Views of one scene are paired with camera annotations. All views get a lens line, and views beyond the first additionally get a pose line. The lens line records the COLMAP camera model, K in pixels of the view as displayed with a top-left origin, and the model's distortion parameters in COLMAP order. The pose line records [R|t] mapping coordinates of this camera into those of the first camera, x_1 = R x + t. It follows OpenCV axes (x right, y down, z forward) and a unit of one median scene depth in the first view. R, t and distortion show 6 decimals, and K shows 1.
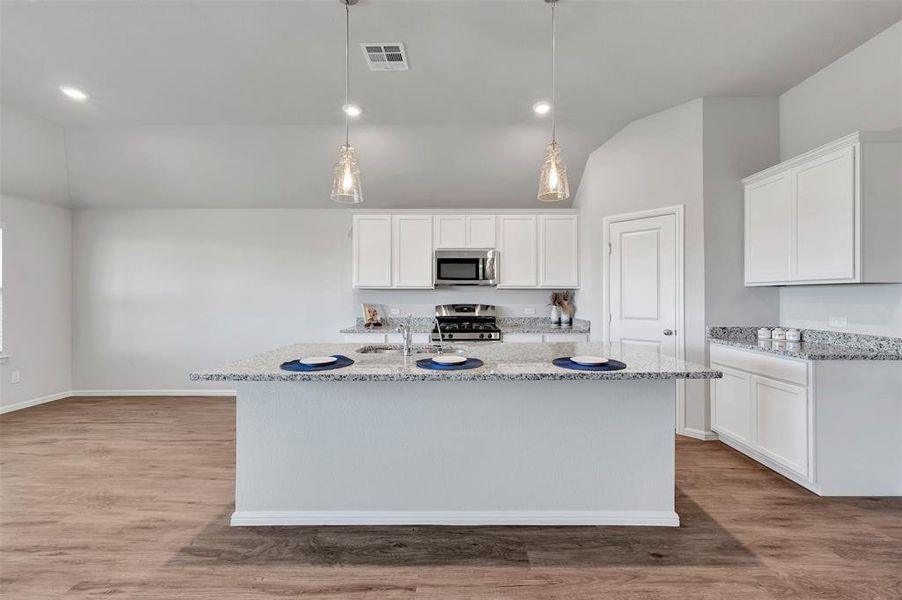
lens RADIAL K [[359.5, 0, 459.0], [0, 359.5, 296.3], [0, 0, 1]] dist [0.000488, -0.000087]
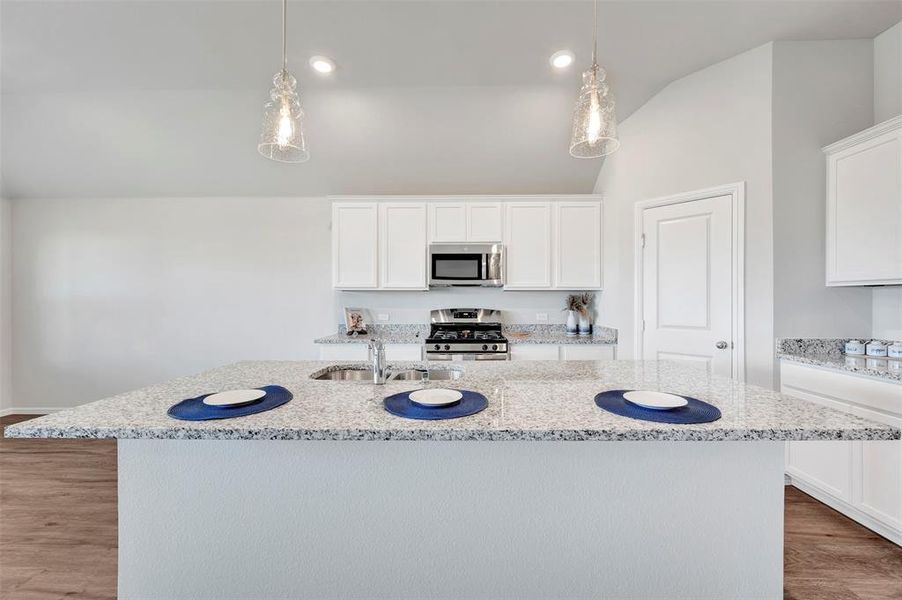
lens RADIAL K [[360.0, 0, 456.8], [0, 360.0, 301.1], [0, 0, 1]] dist [0.000179, 0.000073]
pose [[0.999897, 0.000465, -0.014377, 0.011818], [-0.000401, 0.999990, 0.004425, 0.000526], [0.014379, -0.004419, 0.999887, 0.199548]]
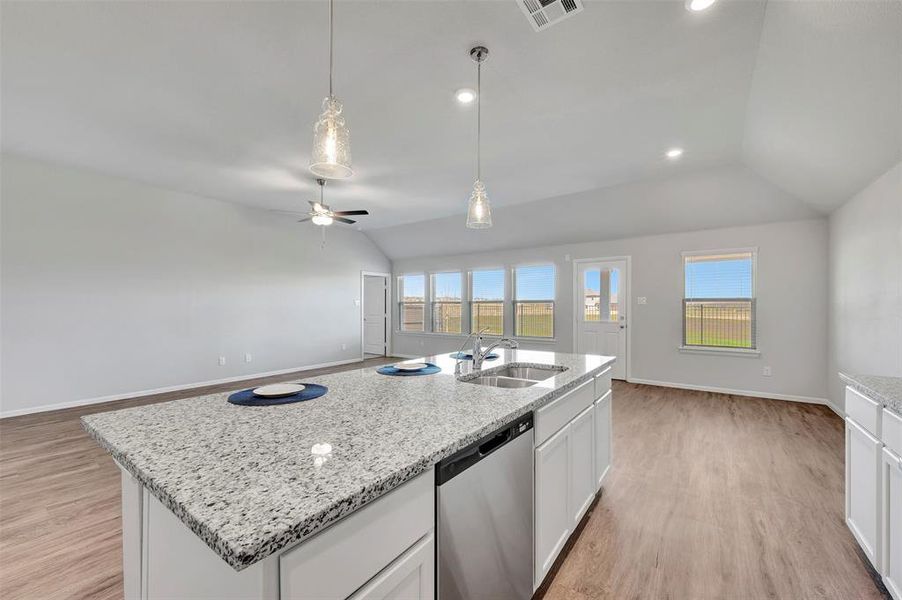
lens RADIAL K [[360.6, 0, 452.4], [0, 360.6, 308.4], [0, 0, 1]] dist [0.000496, 0.000014]
pose [[-0.578460, 0.005067, -0.815695, 0.457082], [0.002121, 0.999987, 0.004707, -0.000371], [0.815708, 0.000993, -0.578463, 0.984051]]
